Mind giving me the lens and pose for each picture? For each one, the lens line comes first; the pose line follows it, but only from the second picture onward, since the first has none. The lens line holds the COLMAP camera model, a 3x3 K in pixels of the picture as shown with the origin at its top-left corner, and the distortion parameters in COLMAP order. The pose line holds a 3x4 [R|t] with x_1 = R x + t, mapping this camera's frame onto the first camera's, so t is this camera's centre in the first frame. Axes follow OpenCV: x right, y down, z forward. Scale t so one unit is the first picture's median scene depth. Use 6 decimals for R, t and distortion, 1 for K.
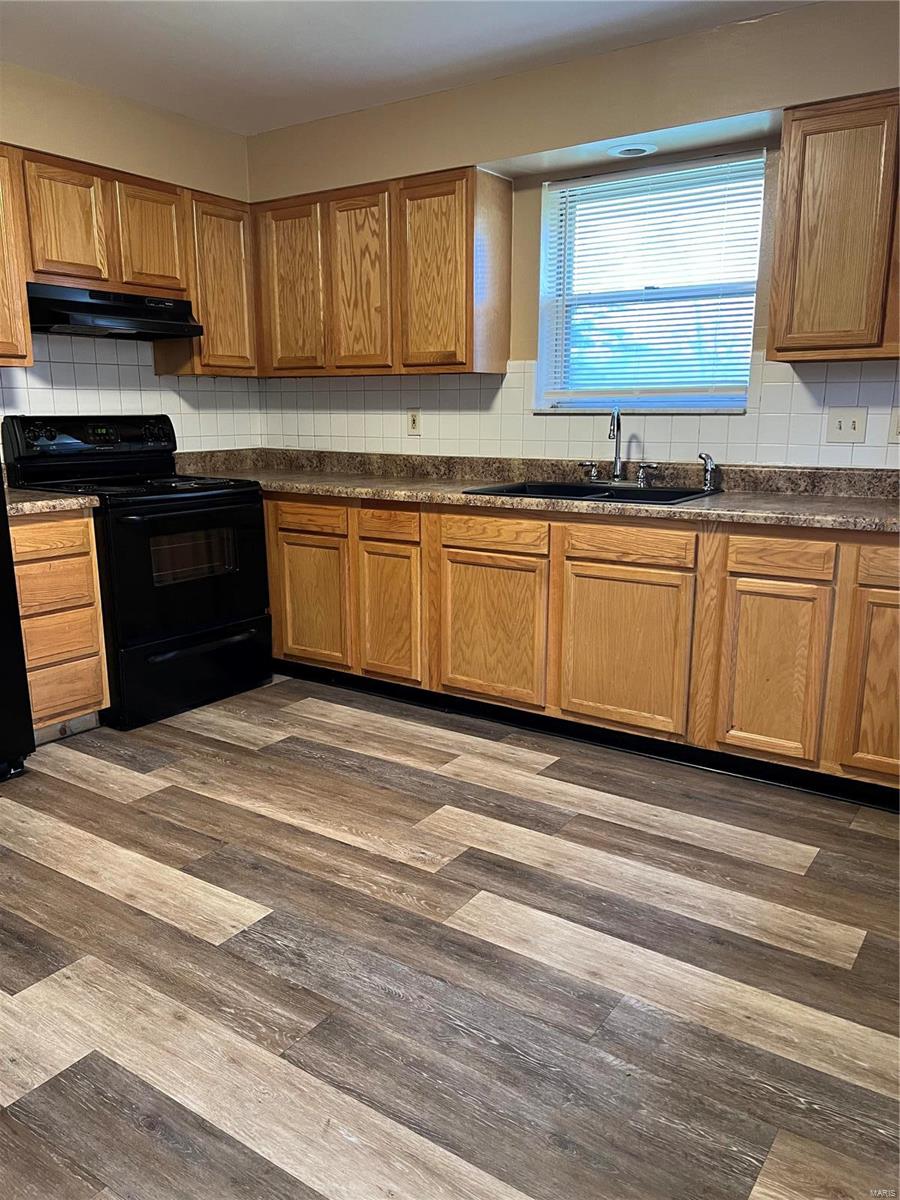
lens RADIAL K [[906.1, 0, 449.1], [0, 906.1, 611.3], [0, 0, 1]] dist [0.057284, -0.066076]
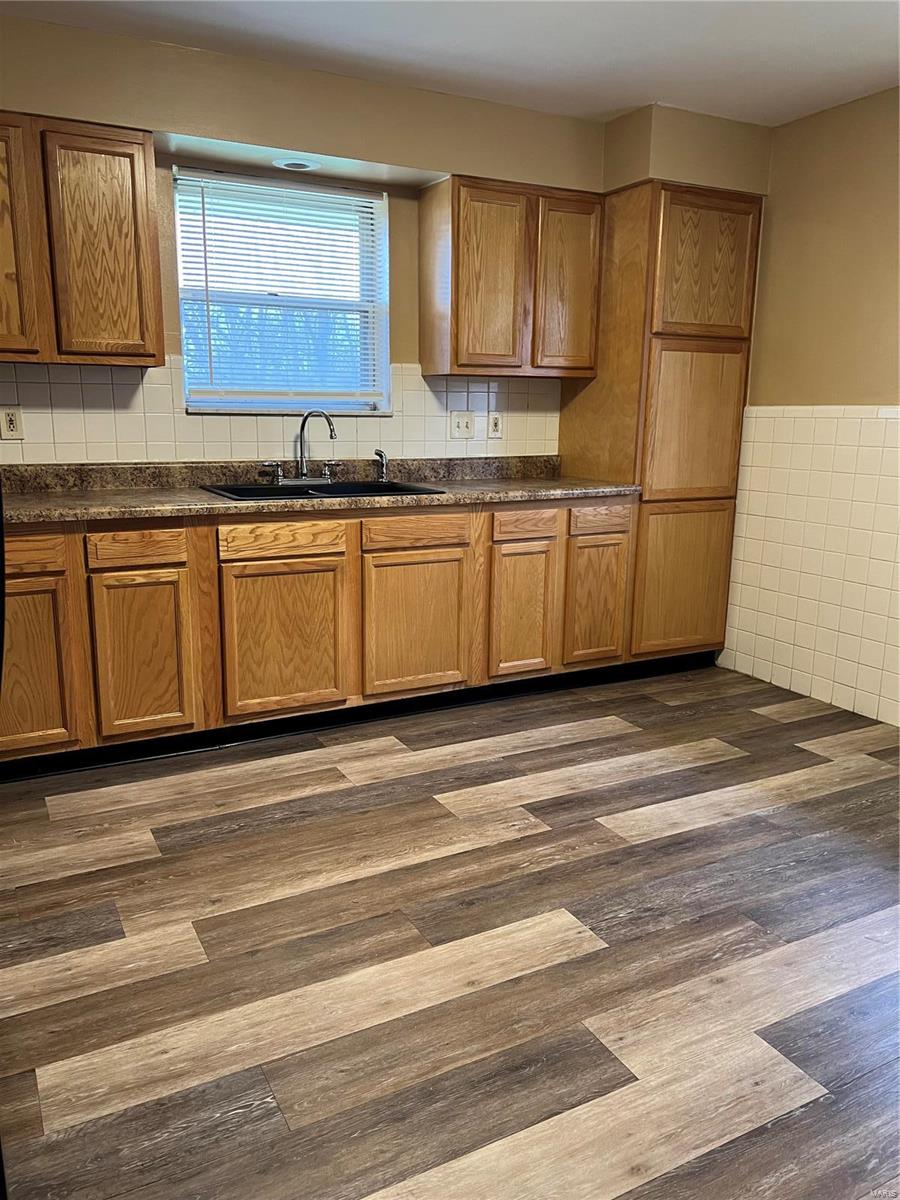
lens RADIAL K [[906.1, 0, 431.7], [0, 906.1, 611.9], [0, 0, 1]] dist [0.057284, -0.066076]
pose [[0.462134, -0.189557, 0.866314, -0.764228], [0.183579, 0.976176, 0.115667, -0.098527], [-0.867601, 0.105583, 0.485923, 0.424998]]
